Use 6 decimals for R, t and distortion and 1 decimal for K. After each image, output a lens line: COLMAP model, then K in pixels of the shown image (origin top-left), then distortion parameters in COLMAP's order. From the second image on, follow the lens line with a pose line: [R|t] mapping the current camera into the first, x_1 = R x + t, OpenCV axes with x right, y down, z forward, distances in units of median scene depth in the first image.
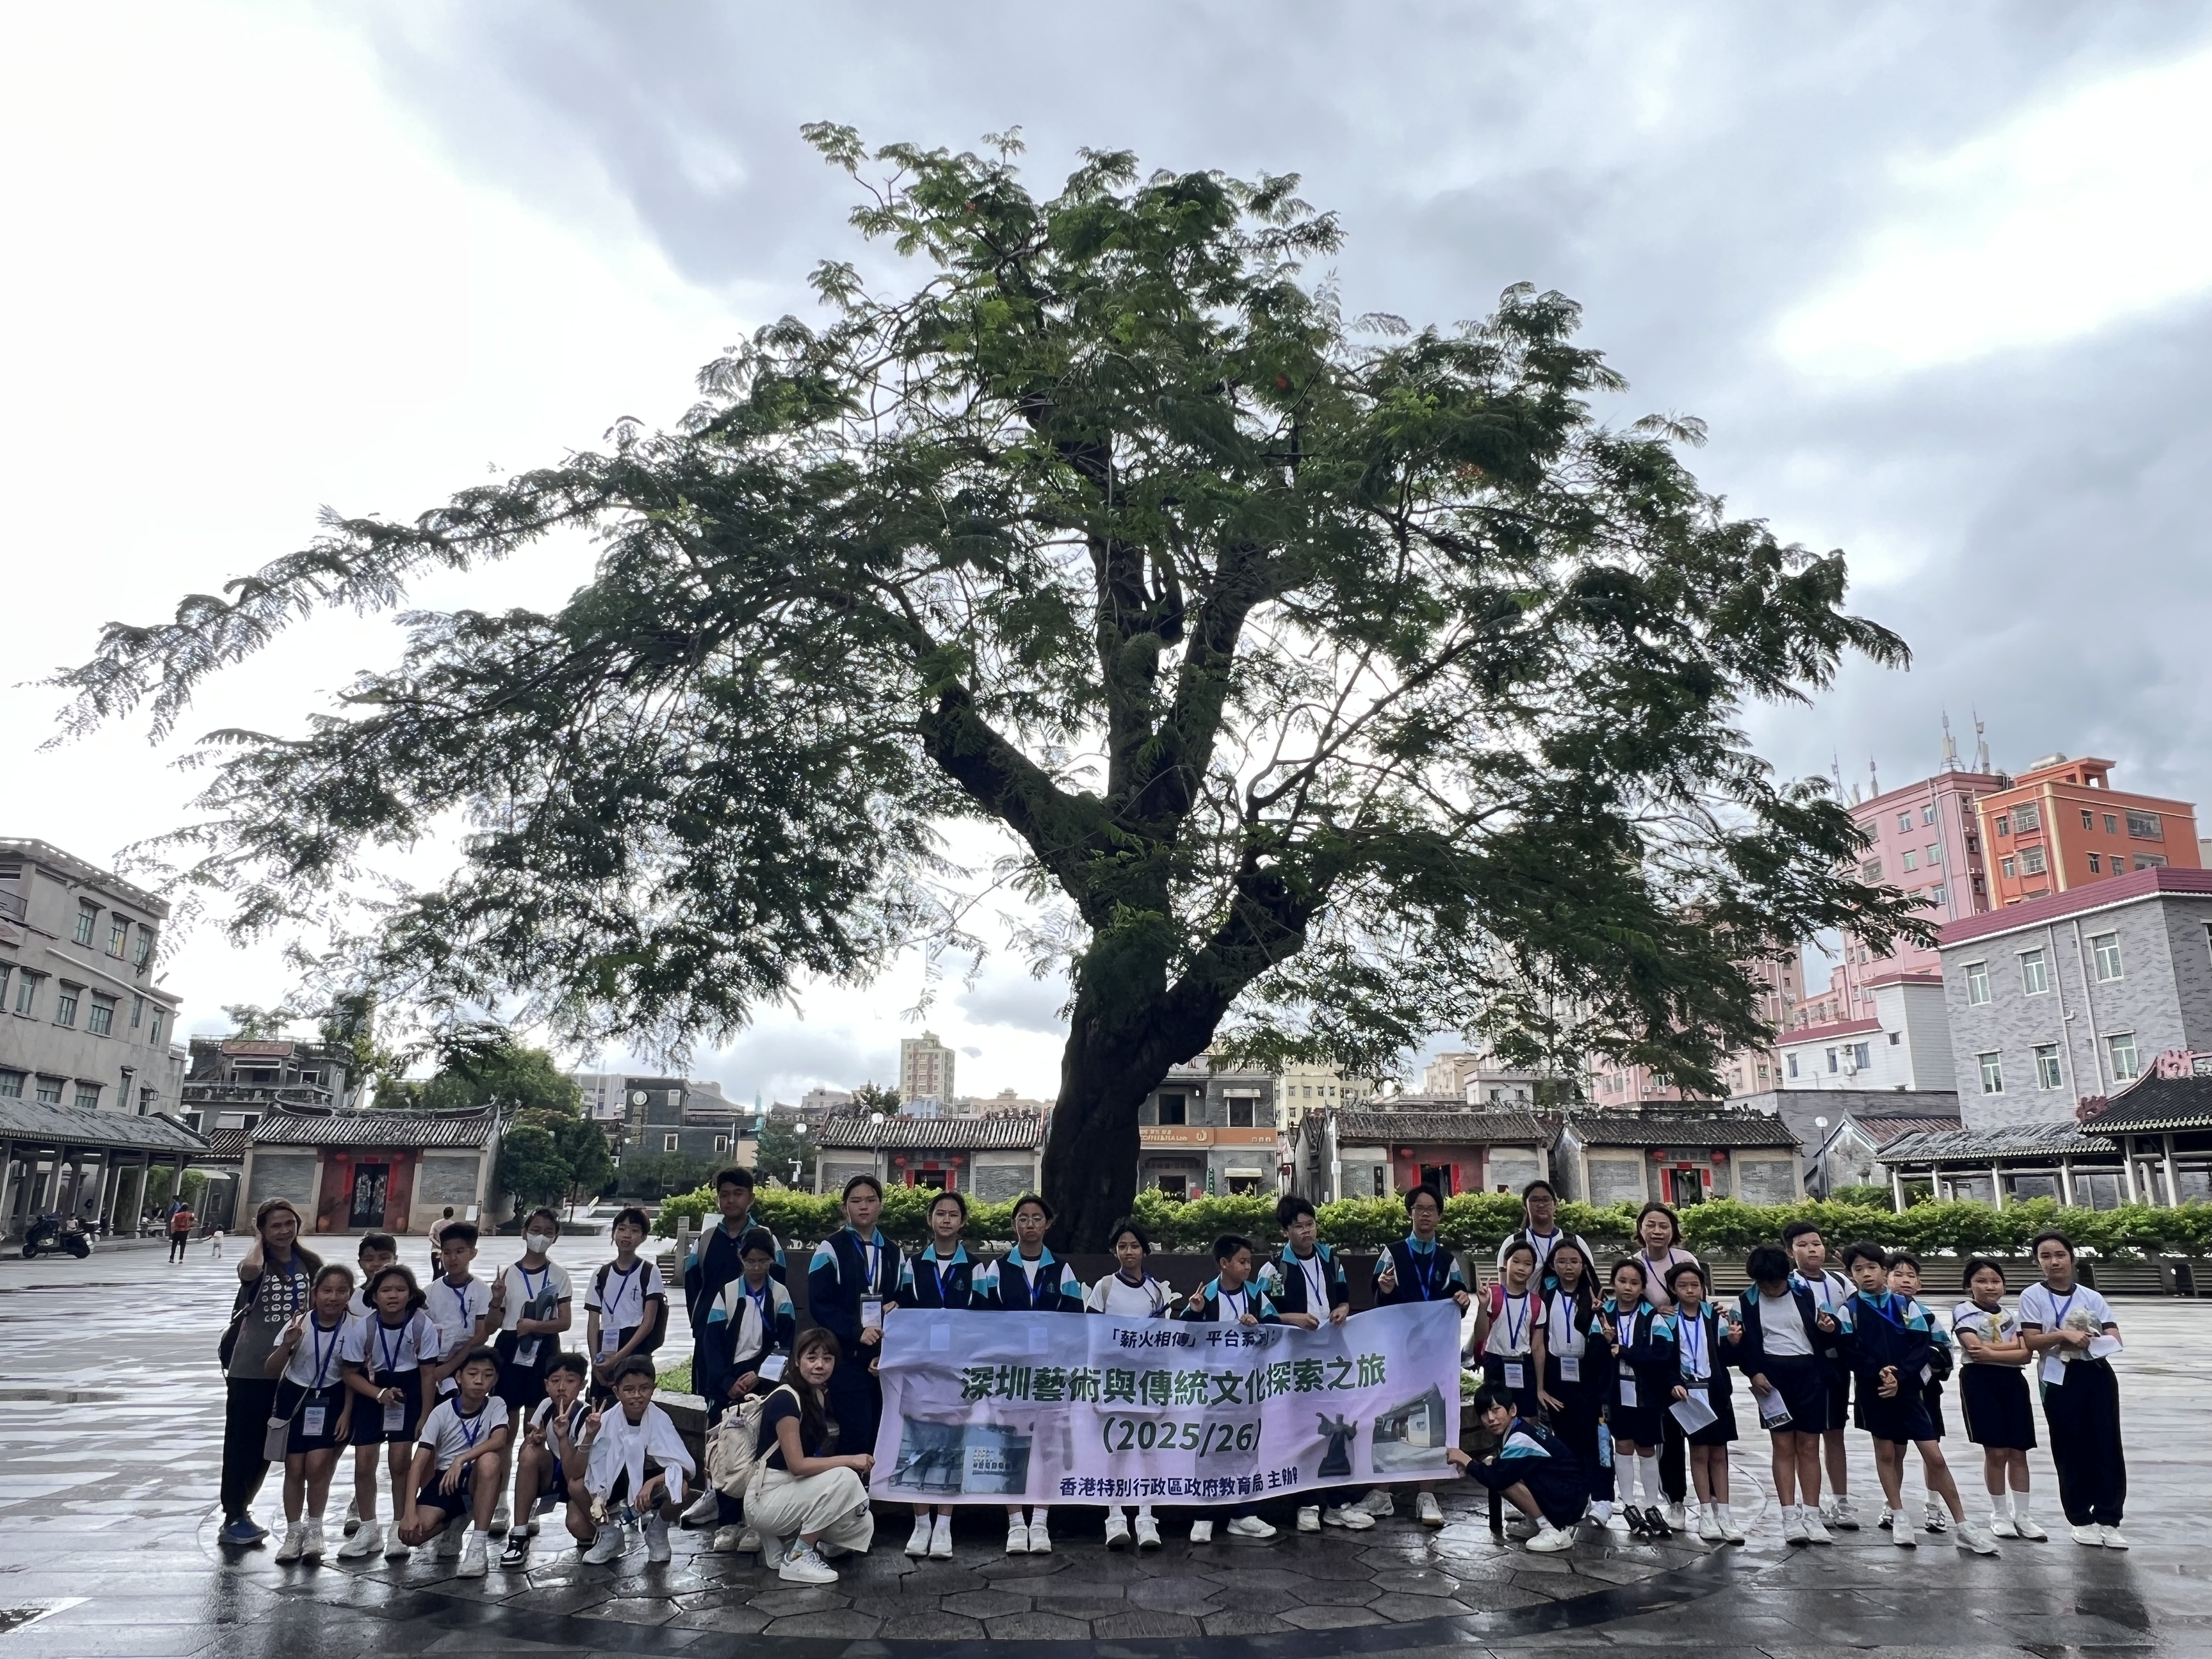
lens RADIAL K [[1439.8, 0, 1106.0], [0, 1439.8, 829.5], [0, 0, 1]] dist [-0.005895, -0.001766]
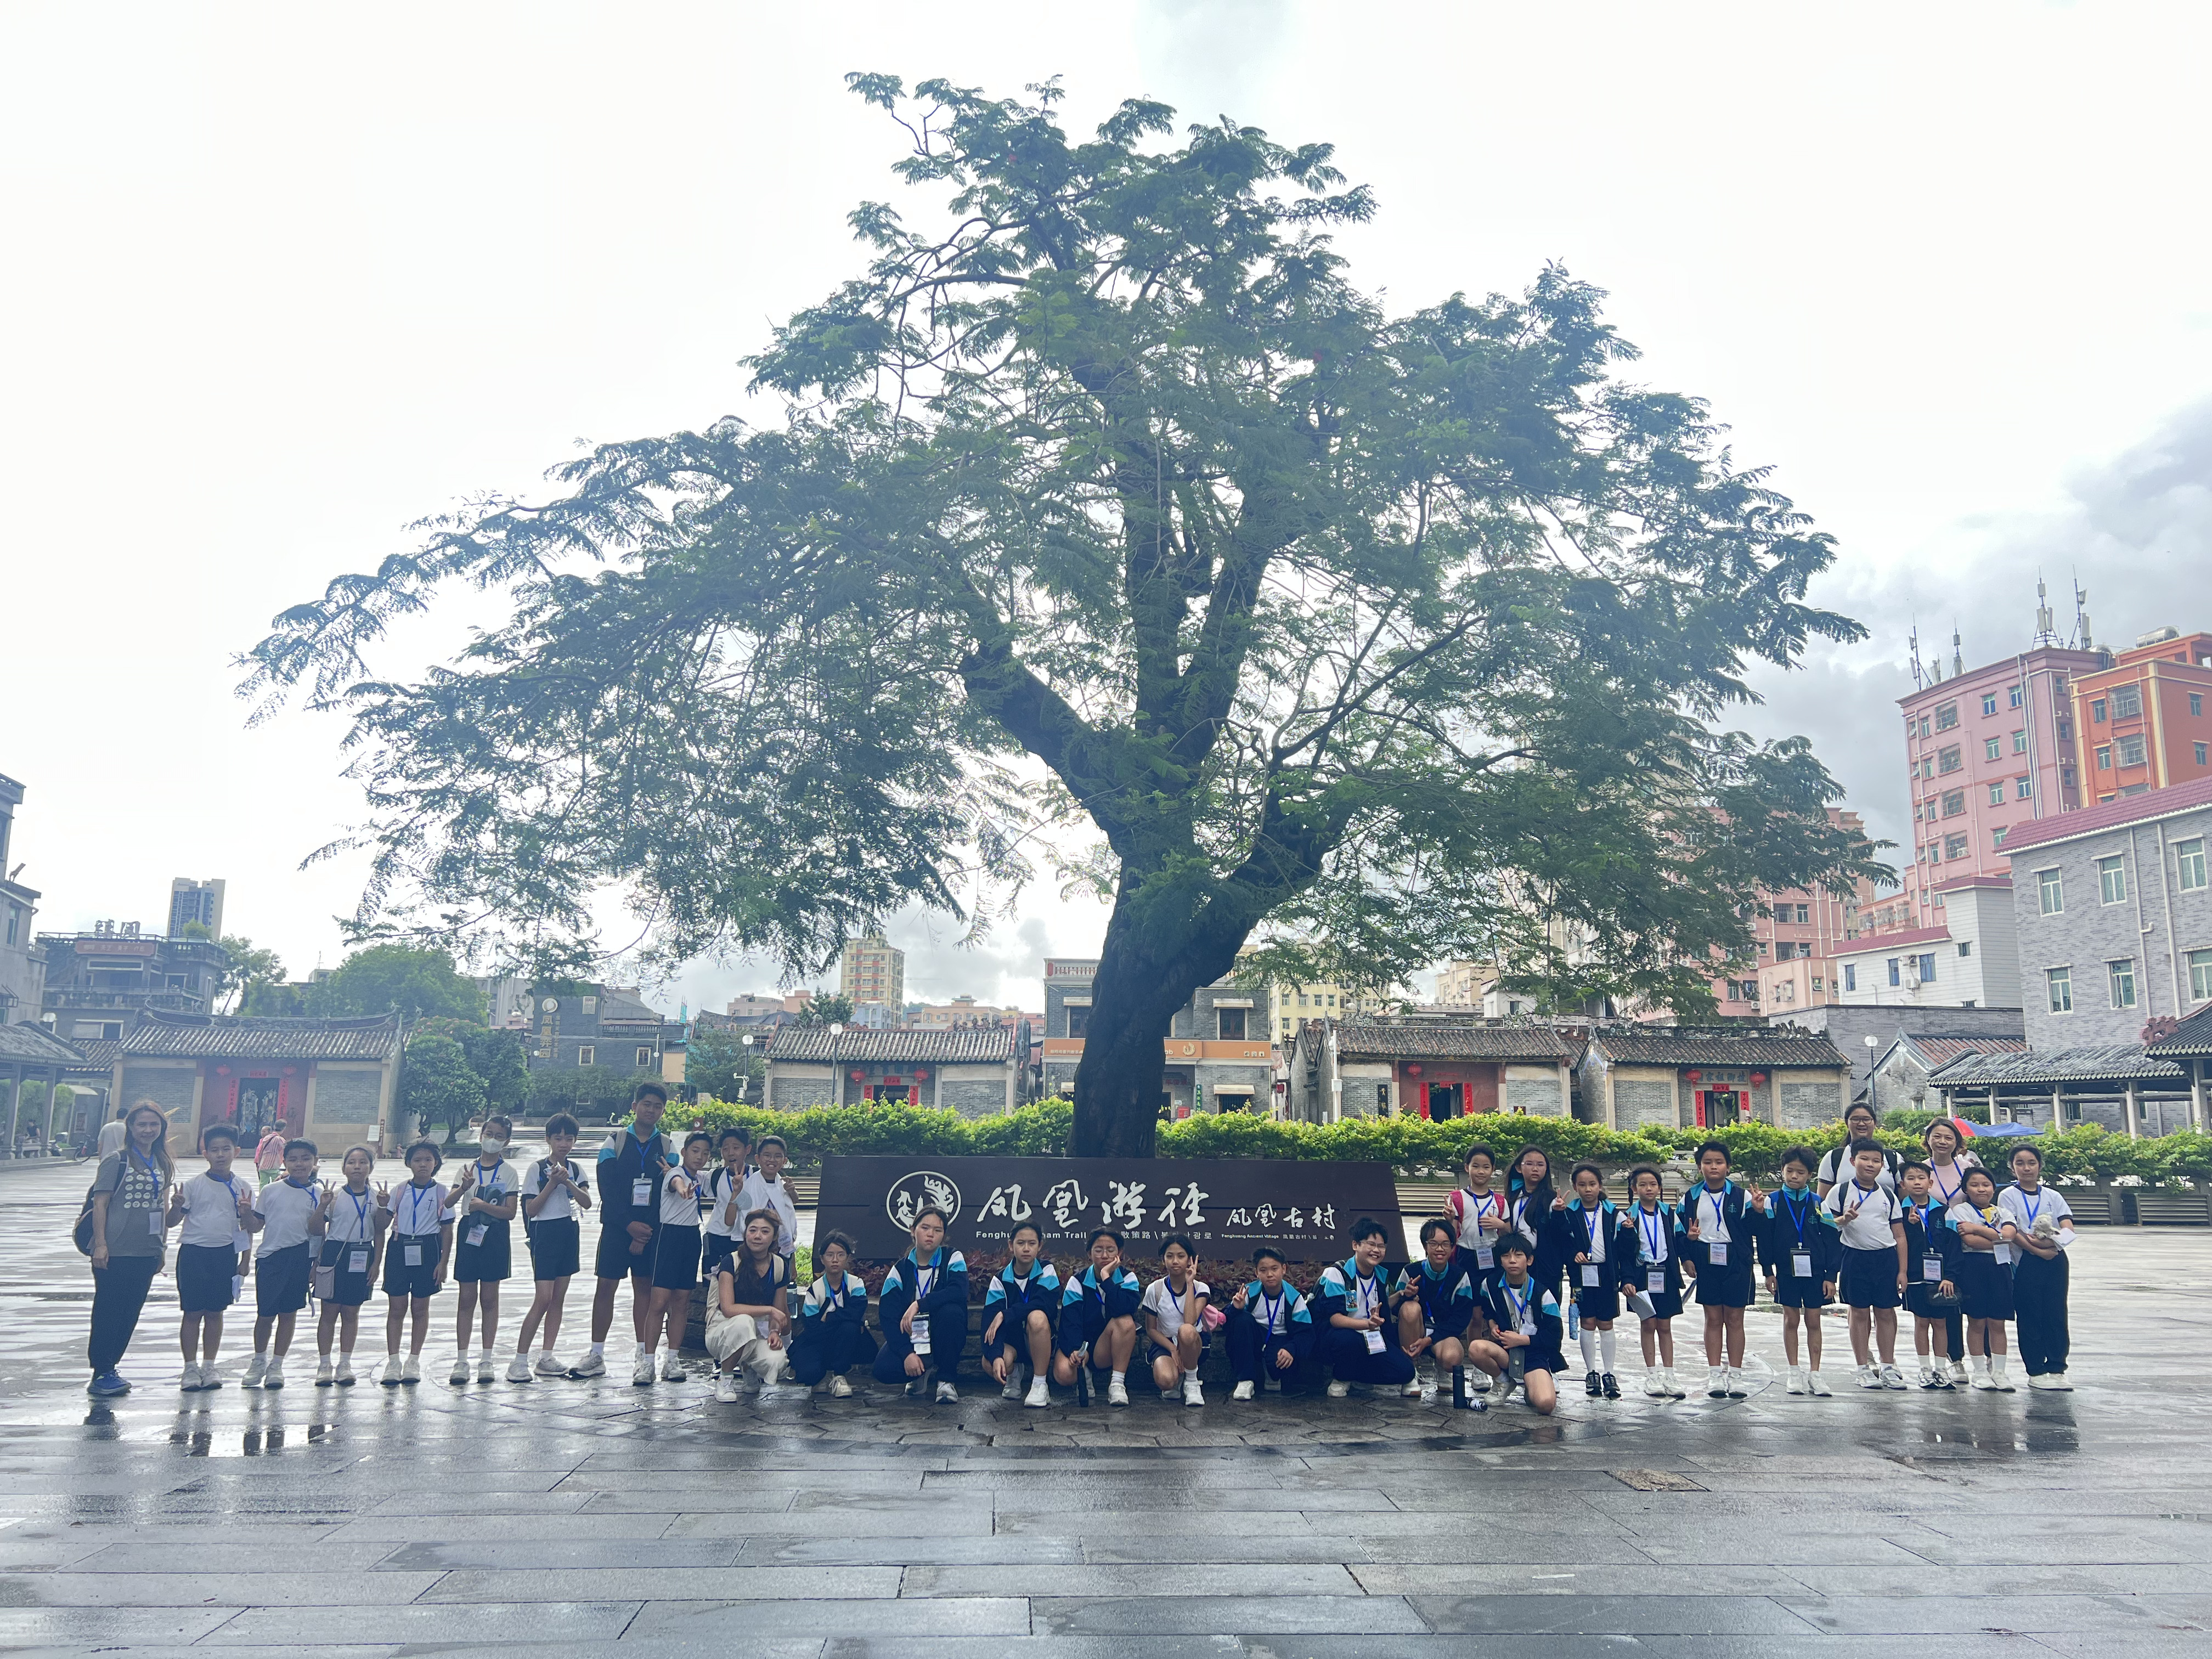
lens RADIAL K [[1696.8, 0, 1116.3], [0, 1696.8, 815.0], [0, 0, 1]] dist [0.080568, -0.118975]
pose [[0.999547, 0.009714, 0.028477, -0.012500], [-0.011785, 0.997226, 0.073493, -0.014272], [-0.027684, -0.073795, 0.996889, -0.062359]]
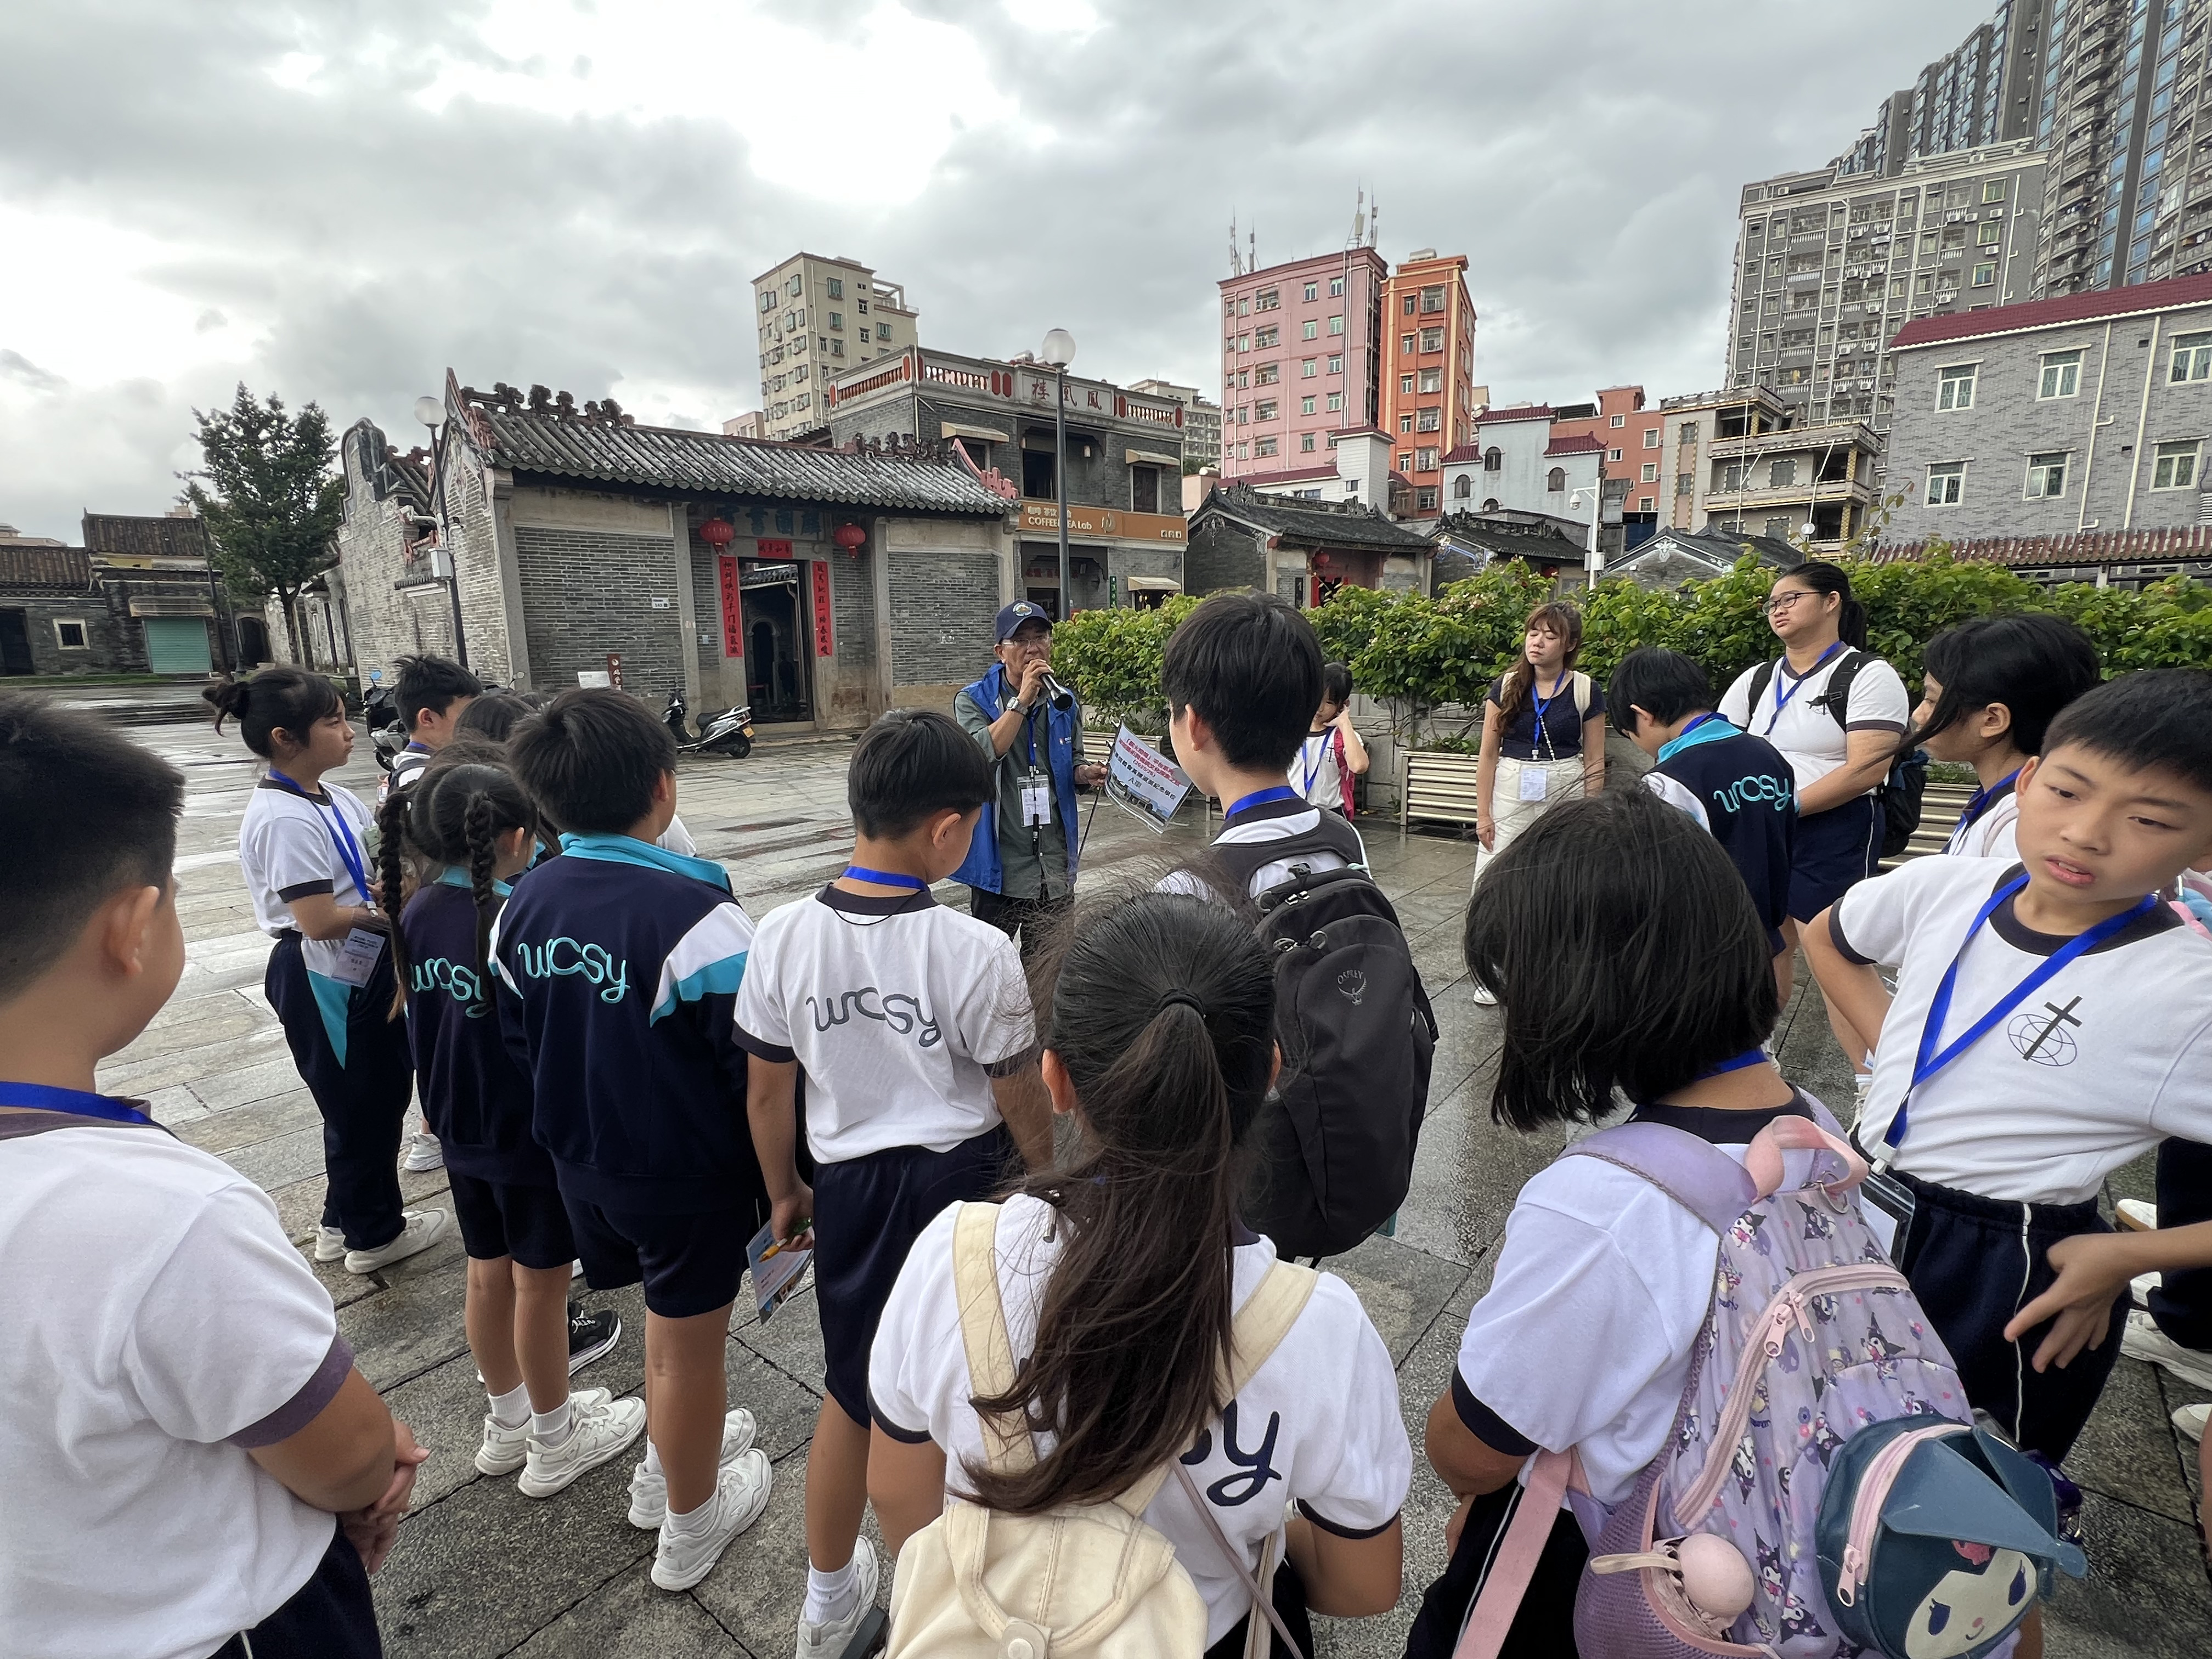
lens RADIAL K [[1029.0, 0, 1106.0], [0, 1029.0, 829.5], [0, 0, 1]] dist [0.000210, 0.000936]
pose [[0.699346, -0.149840, 0.698902, -0.293167], [-0.156552, 0.921932, 0.354307, 0.202790], [-0.697429, -0.357197, 0.621292, 0.776609]]
